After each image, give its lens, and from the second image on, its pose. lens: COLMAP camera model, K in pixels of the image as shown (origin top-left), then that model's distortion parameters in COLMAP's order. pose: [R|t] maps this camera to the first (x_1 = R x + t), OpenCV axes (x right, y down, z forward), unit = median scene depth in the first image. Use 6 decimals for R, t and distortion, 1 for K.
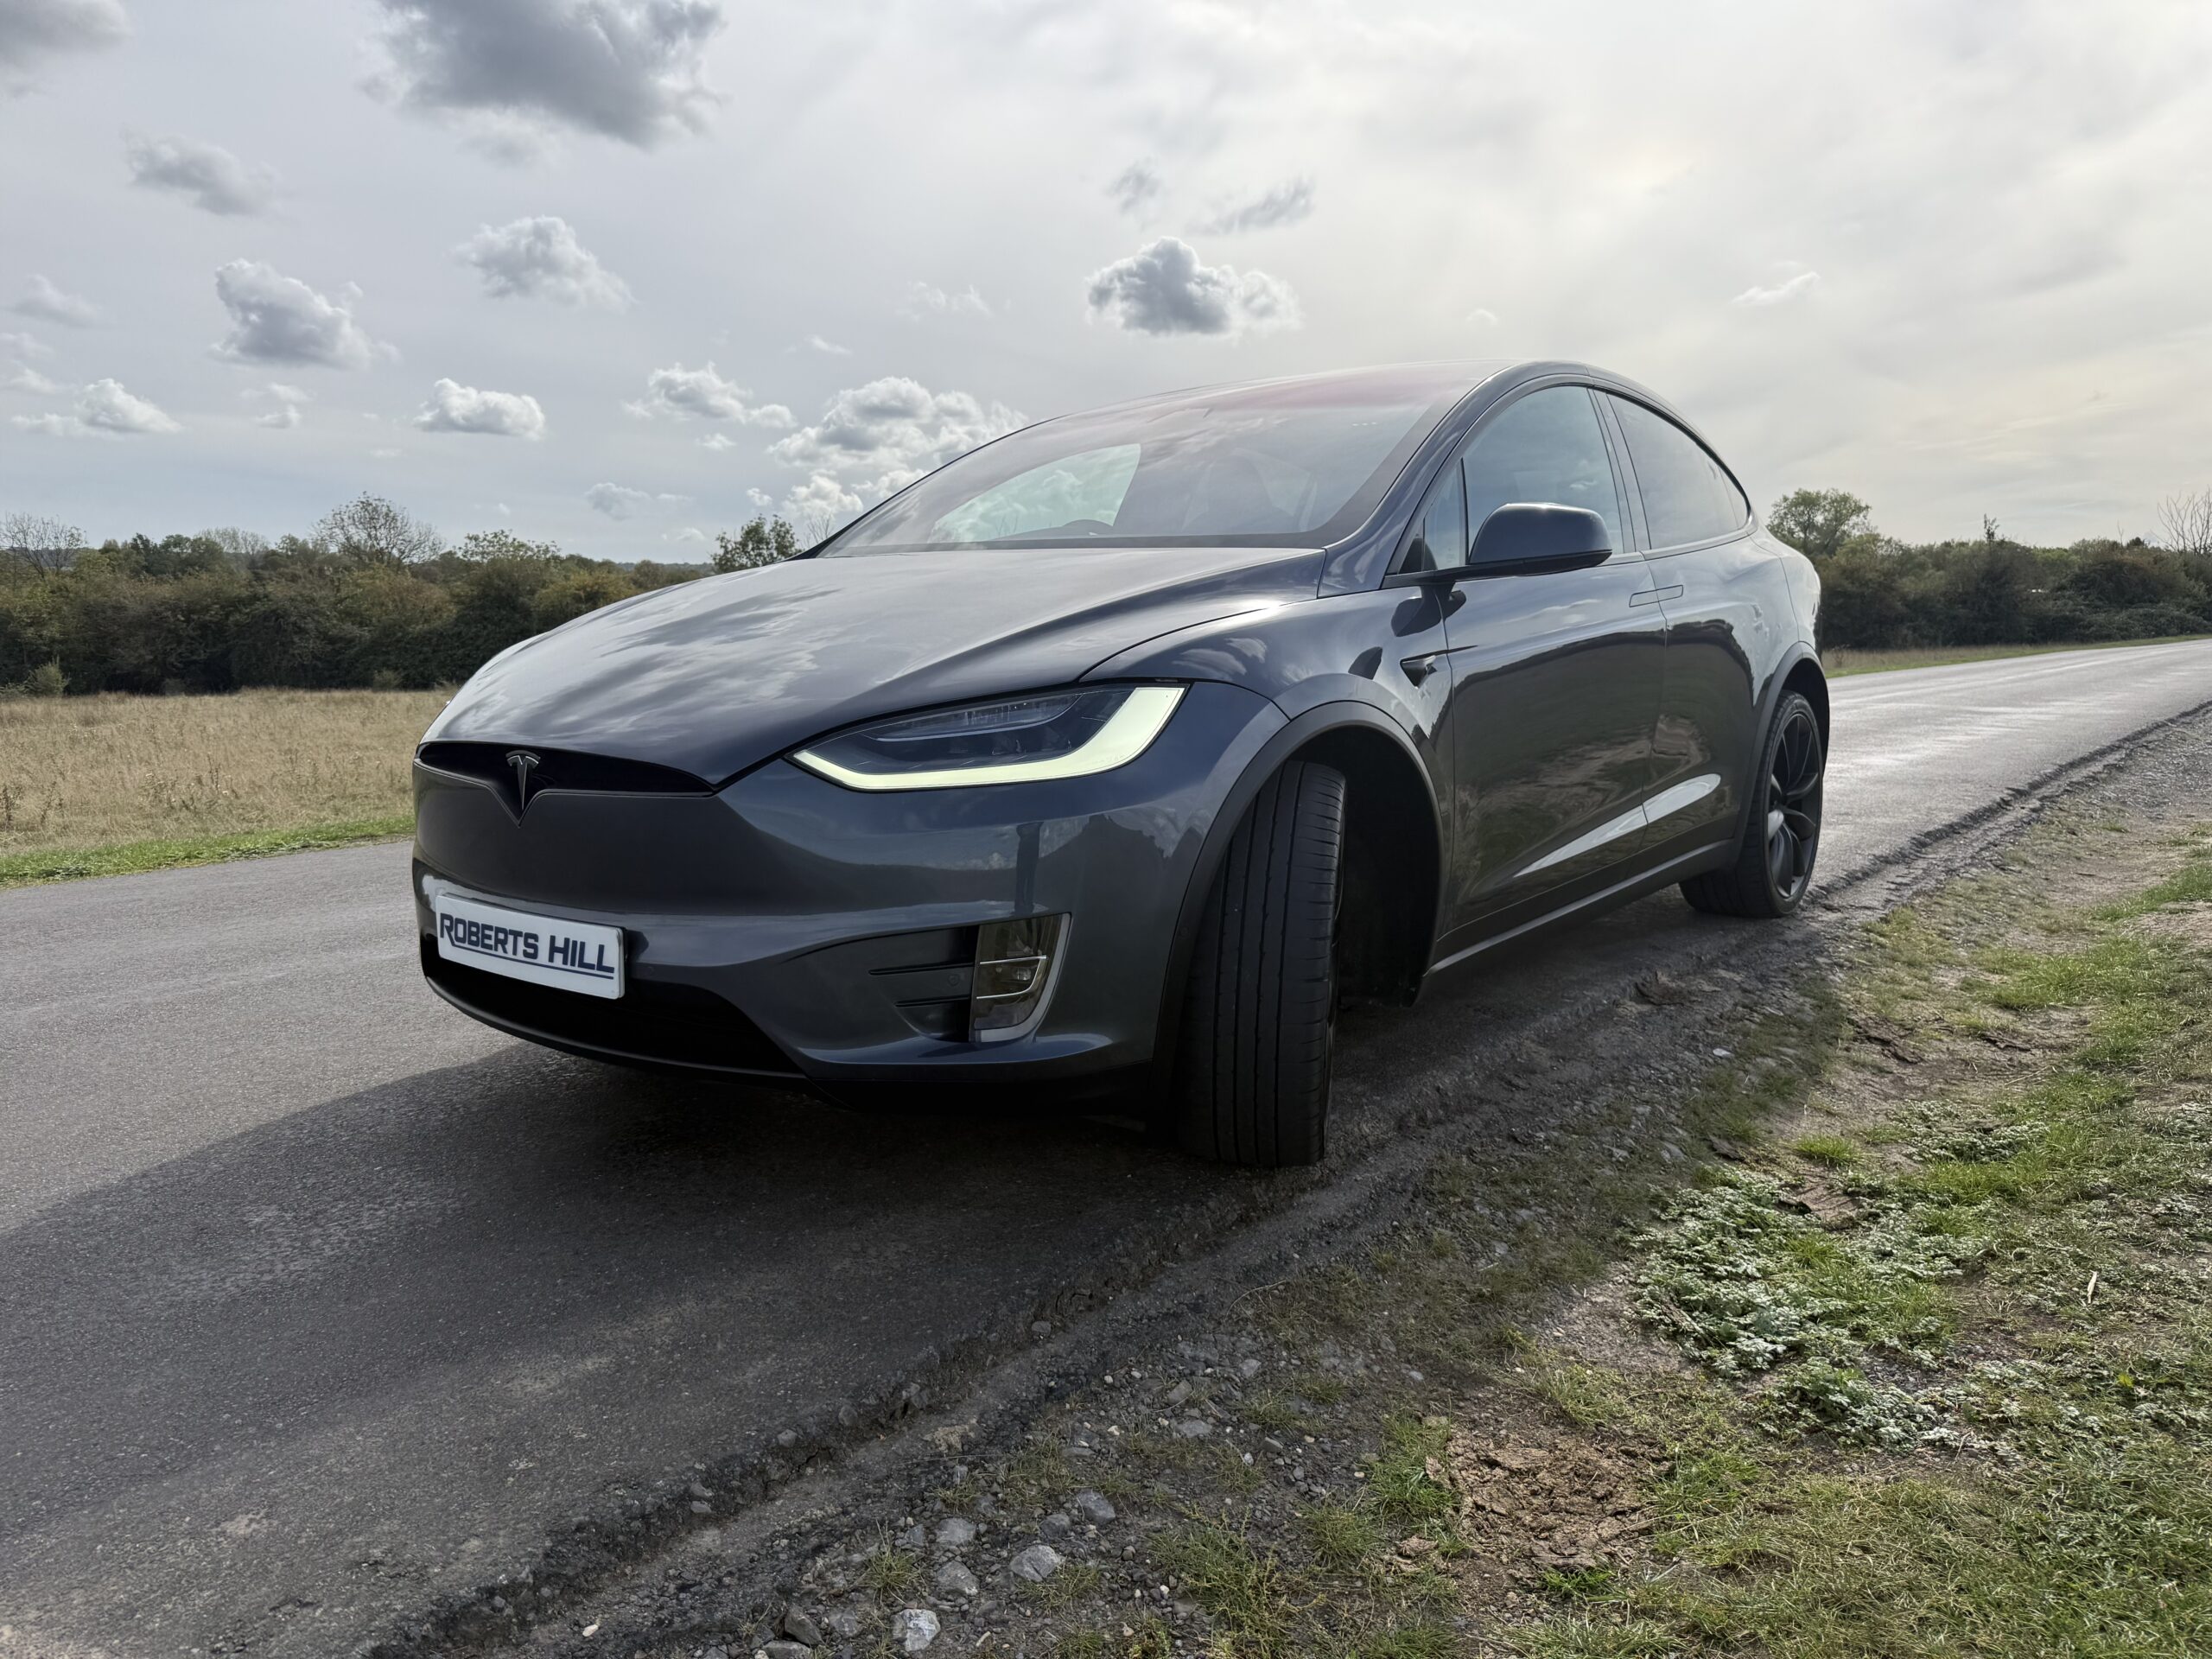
lens RADIAL K [[1548.4, 0, 1098.4], [0, 1548.4, 839.4], [0, 0, 1]] dist [0.036419, -0.055727]
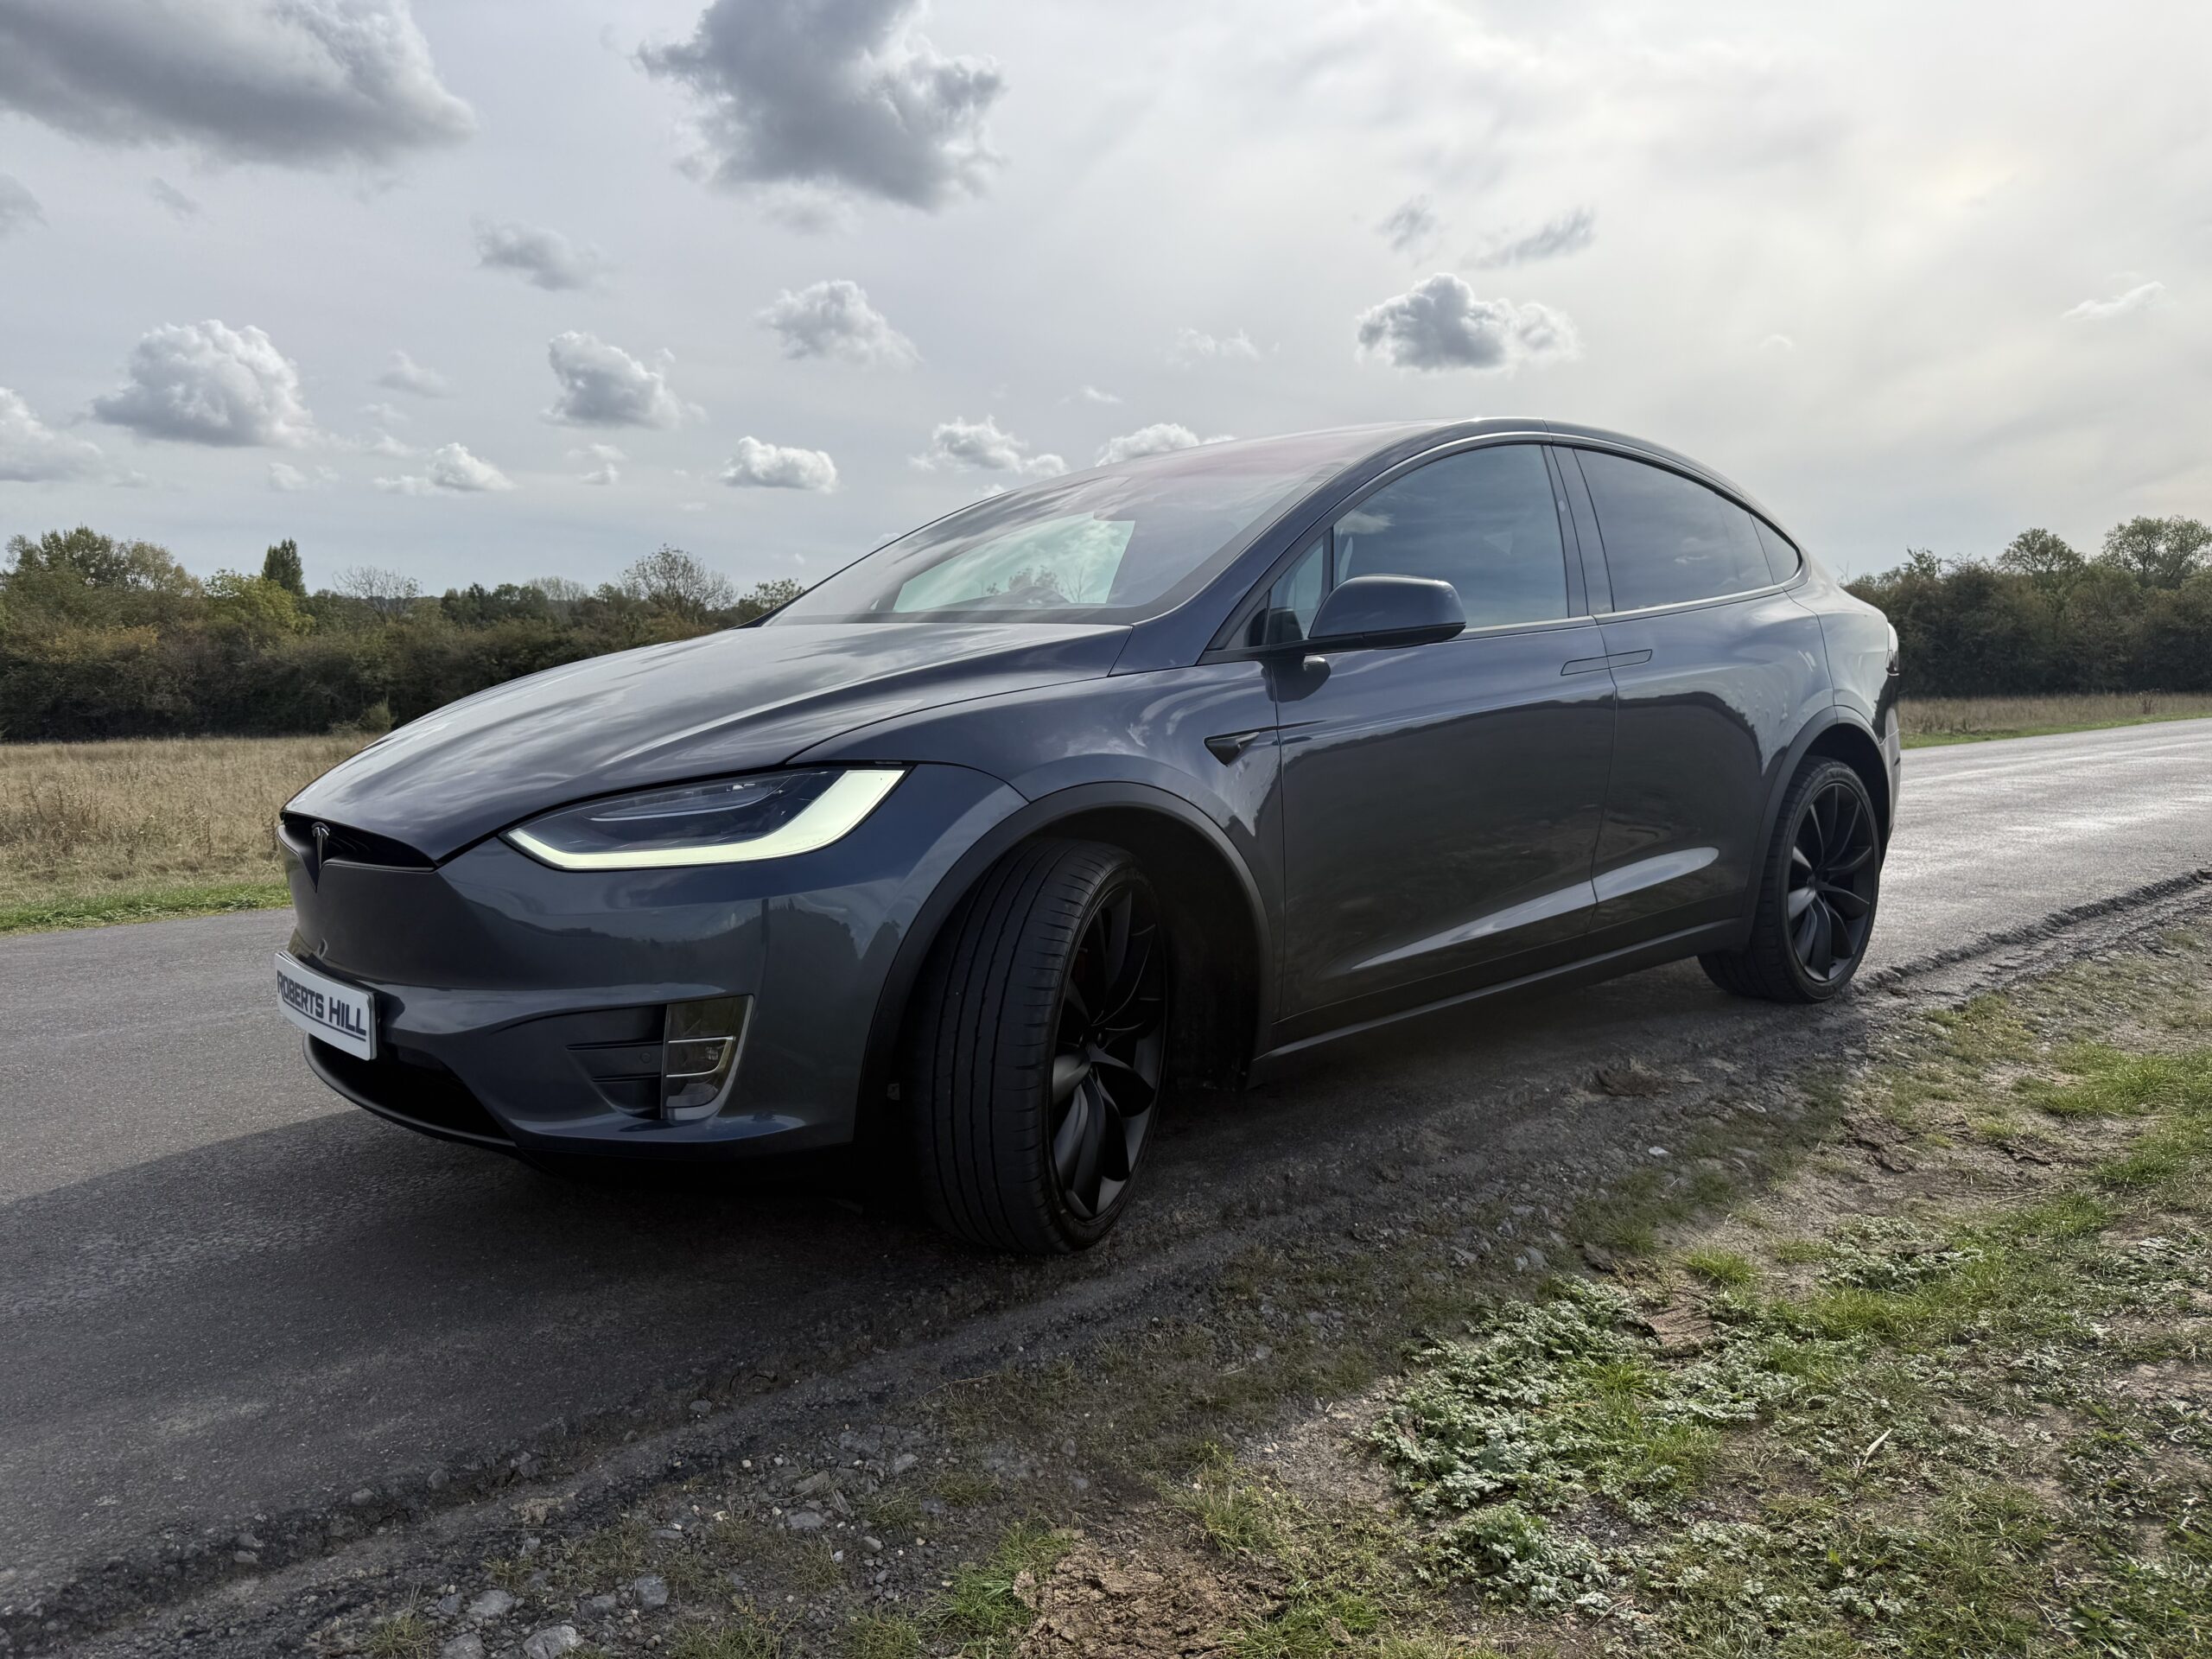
lens RADIAL K [[1548.4, 0, 1098.4], [0, 1548.4, 839.4], [0, 0, 1]] dist [0.036419, -0.055727]
pose [[0.985790, 0.016962, -0.167122, 0.205301], [-0.021183, 0.999499, -0.023507, -0.019209], [0.166639, 0.026714, 0.985656, 0.018350]]
